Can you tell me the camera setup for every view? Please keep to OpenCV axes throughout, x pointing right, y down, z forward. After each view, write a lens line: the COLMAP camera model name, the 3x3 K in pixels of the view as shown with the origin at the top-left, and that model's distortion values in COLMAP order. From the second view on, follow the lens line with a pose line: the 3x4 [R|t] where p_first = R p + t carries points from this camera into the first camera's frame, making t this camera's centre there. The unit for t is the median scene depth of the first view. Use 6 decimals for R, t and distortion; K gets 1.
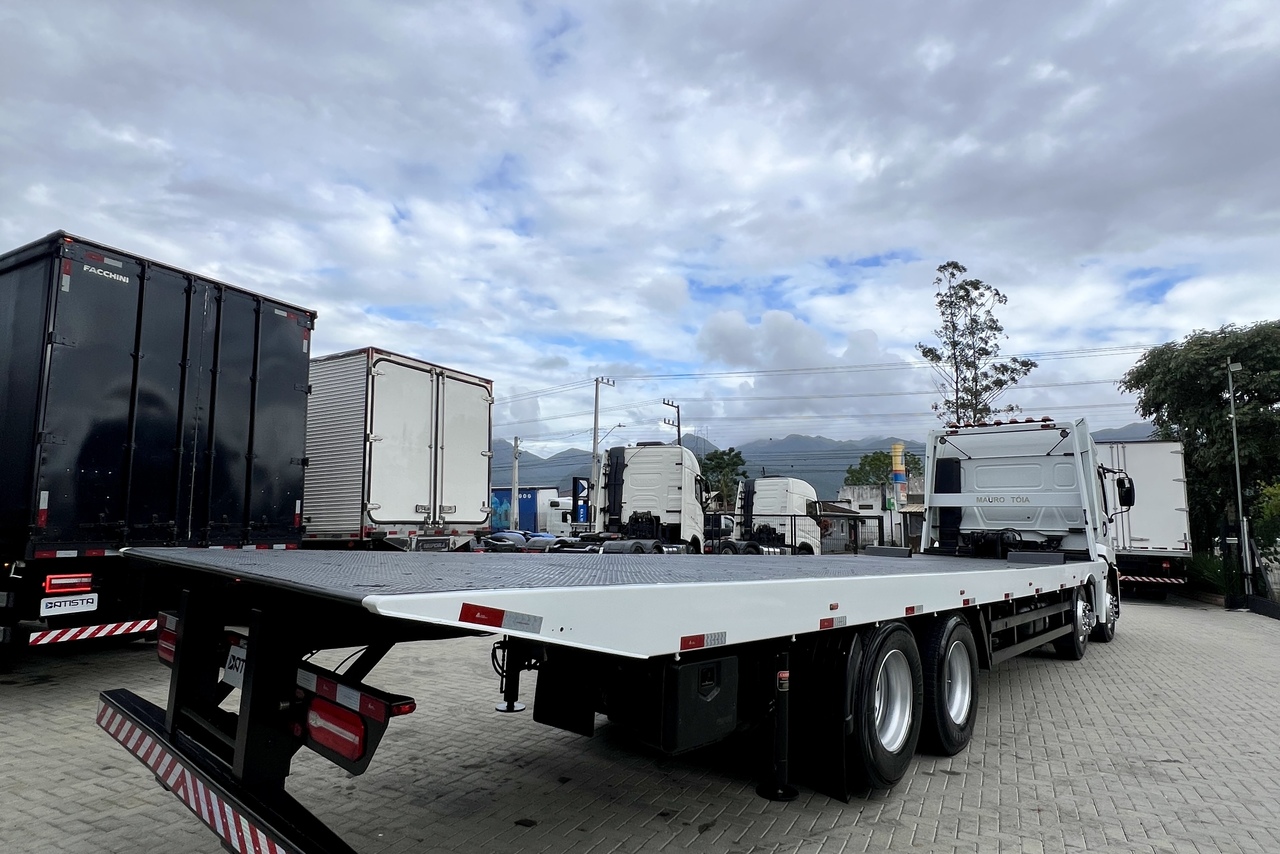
lens RADIAL K [[683.6, 0, 640.0], [0, 683.6, 417.1], [0, 0, 1]] dist [0.005282, -0.002860]
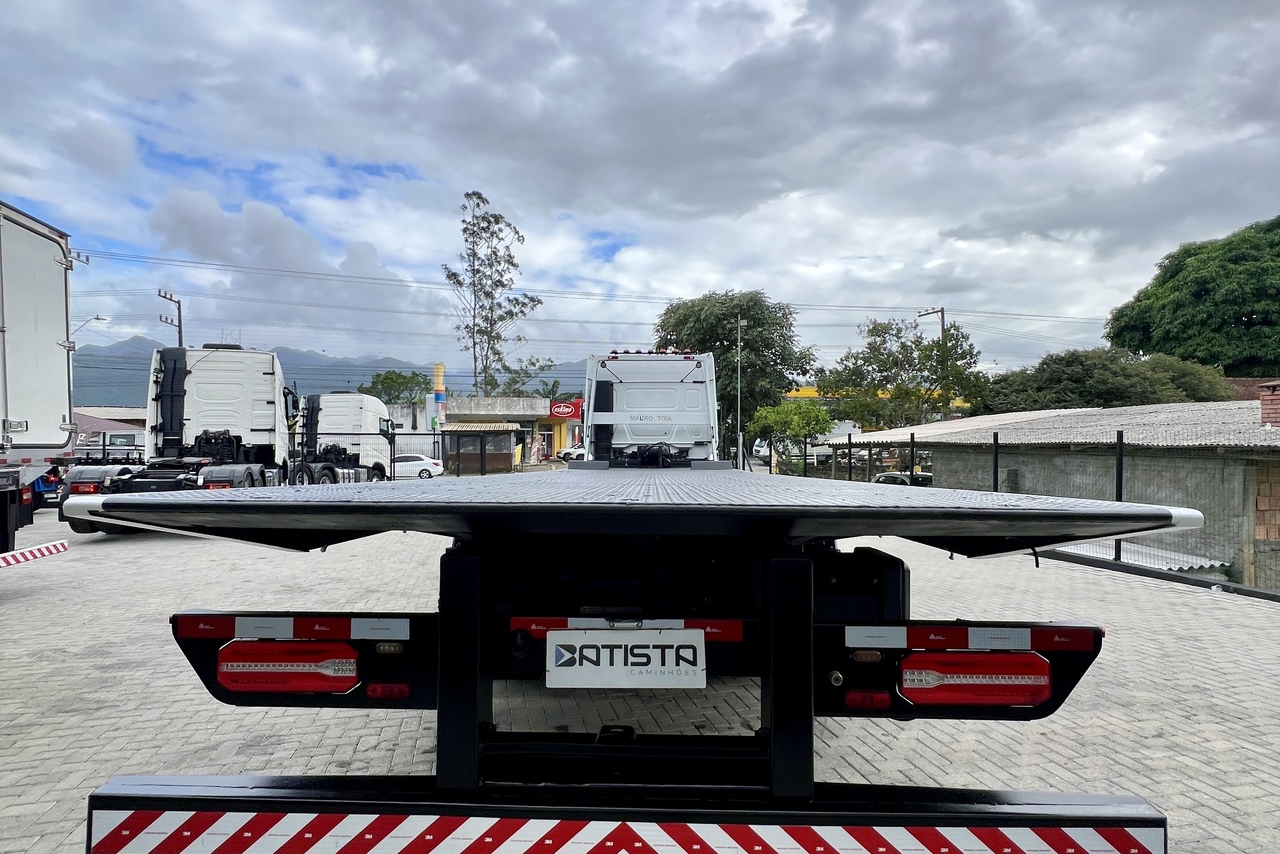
lens RADIAL K [[683.6, 0, 630.7], [0, 683.6, 436.6], [0, 0, 1]] dist [0.005282, -0.002860]
pose [[0.766682, -0.008898, 0.641965, -0.032362], [-0.084250, 0.989863, 0.114339, 0.002701], [-0.636475, -0.141747, 0.758161, 0.017259]]
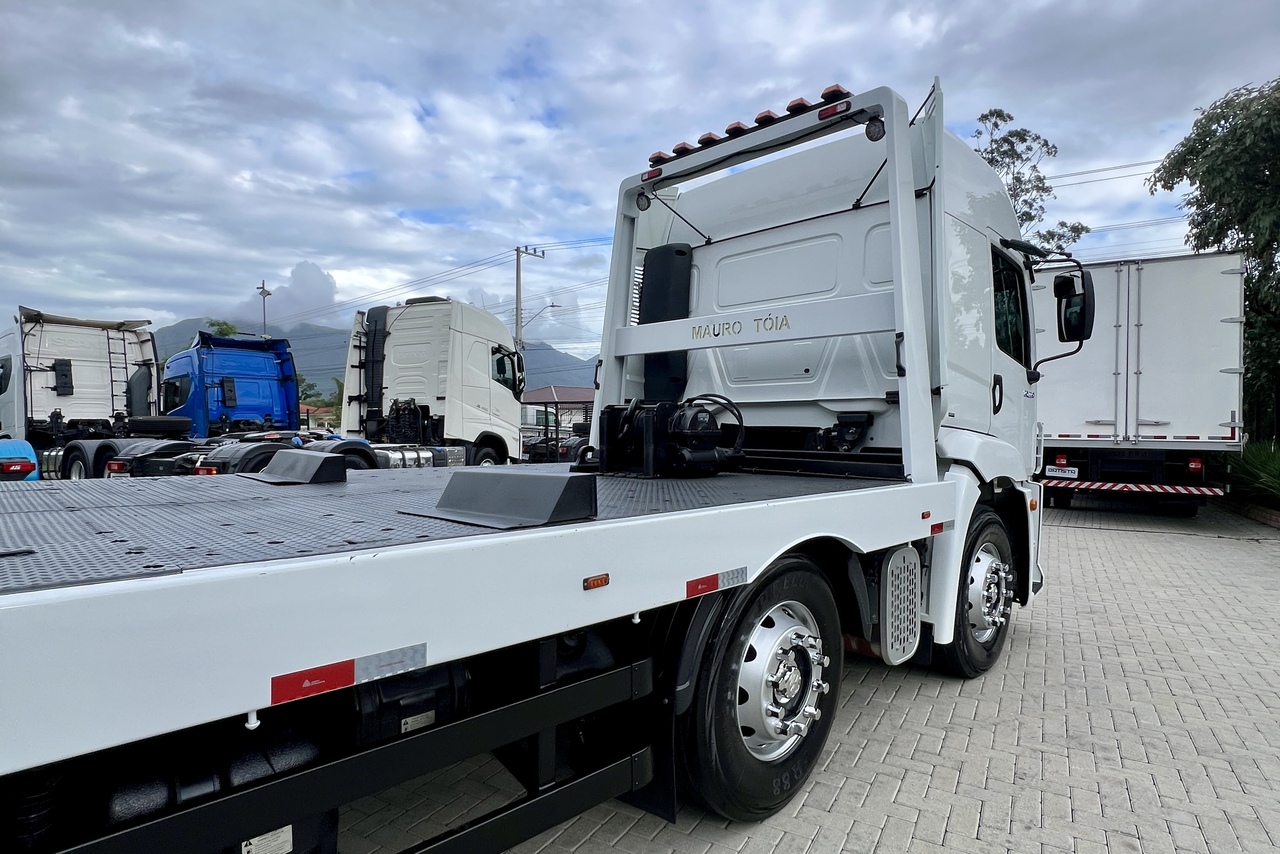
lens RADIAL K [[683.6, 0, 639.4], [0, 683.6, 422.2], [0, 0, 1]] dist [0.005282, -0.002860]
pose [[0.997621, -0.020512, -0.065822, 0.065016], [0.030290, 0.988041, 0.151186, 0.014813], [0.061933, -0.152820, 0.986311, 0.077403]]
